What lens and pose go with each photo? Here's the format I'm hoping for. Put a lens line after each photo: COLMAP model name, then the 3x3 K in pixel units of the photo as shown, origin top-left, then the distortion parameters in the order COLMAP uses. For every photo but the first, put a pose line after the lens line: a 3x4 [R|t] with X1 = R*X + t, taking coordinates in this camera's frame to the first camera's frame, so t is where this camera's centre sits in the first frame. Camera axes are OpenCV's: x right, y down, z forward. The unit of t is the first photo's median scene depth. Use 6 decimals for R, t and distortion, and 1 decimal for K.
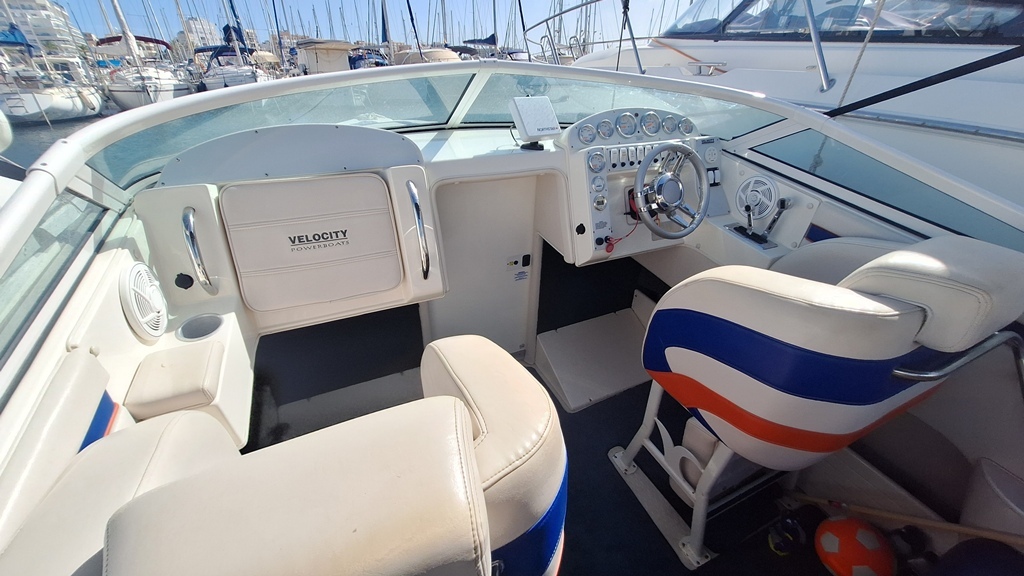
lens RADIAL K [[414.2, 0, 518.7], [0, 414.2, 284.3], [0, 0, 1]] dist [0.030541, 0.000182]
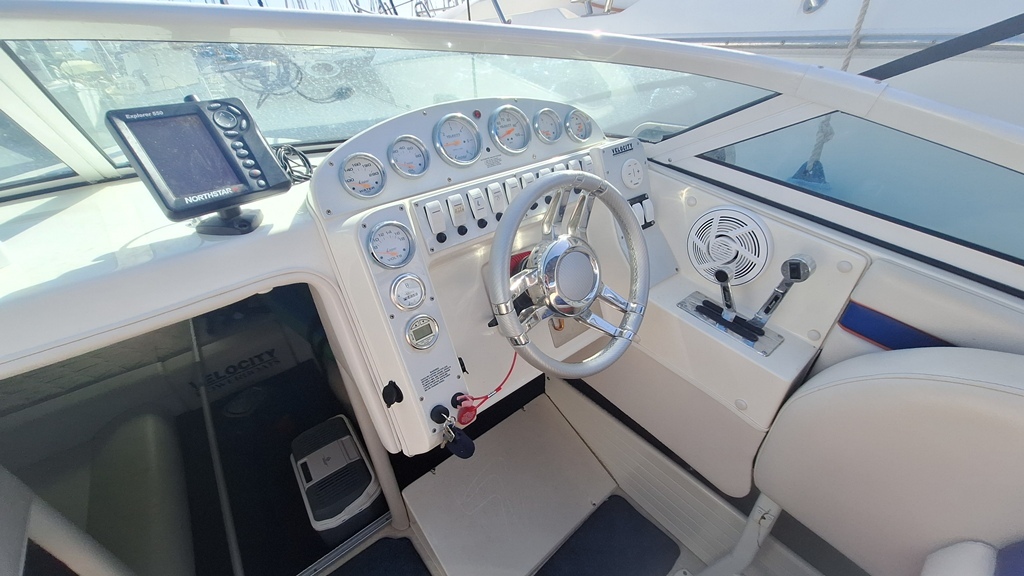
lens RADIAL K [[410.6, 0, 512.0], [0, 410.6, 288.0], [0, 0, 1]] dist [0.033809, 0.000140]
pose [[0.970605, -0.178849, 0.161057, 0.217034], [0.173365, 0.983707, 0.047597, -0.235056], [-0.166946, -0.018276, 0.985797, 0.544121]]
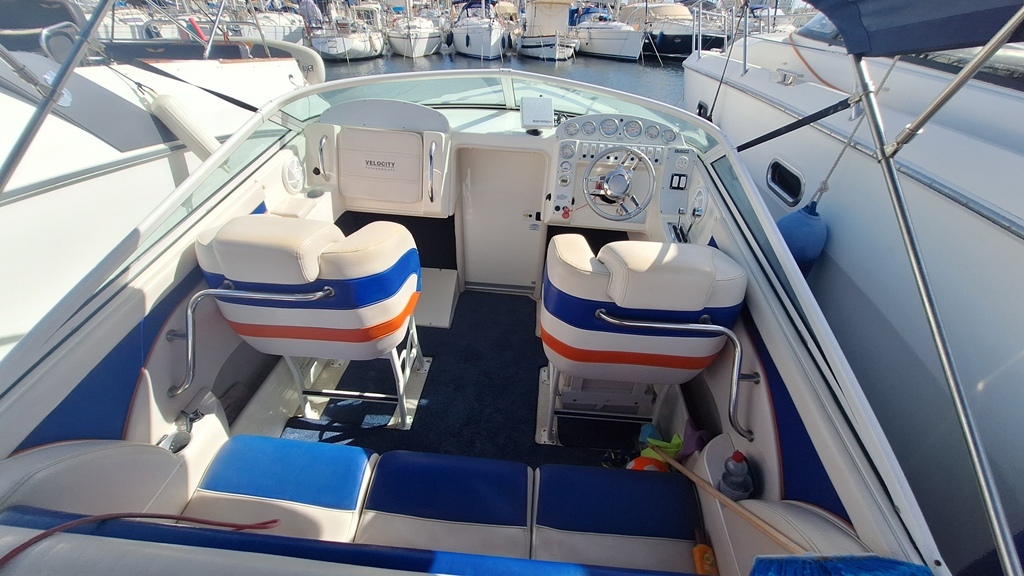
lens RADIAL K [[410.6, 0, 512.0], [0, 410.6, 288.0], [0, 0, 1]] dist [0.033809, 0.000140]
pose [[0.873082, 0.306743, -0.378993, 0.645660], [-0.268508, 0.951306, 0.151393, -0.018673], [0.406977, -0.030416, 0.912932, -0.316587]]
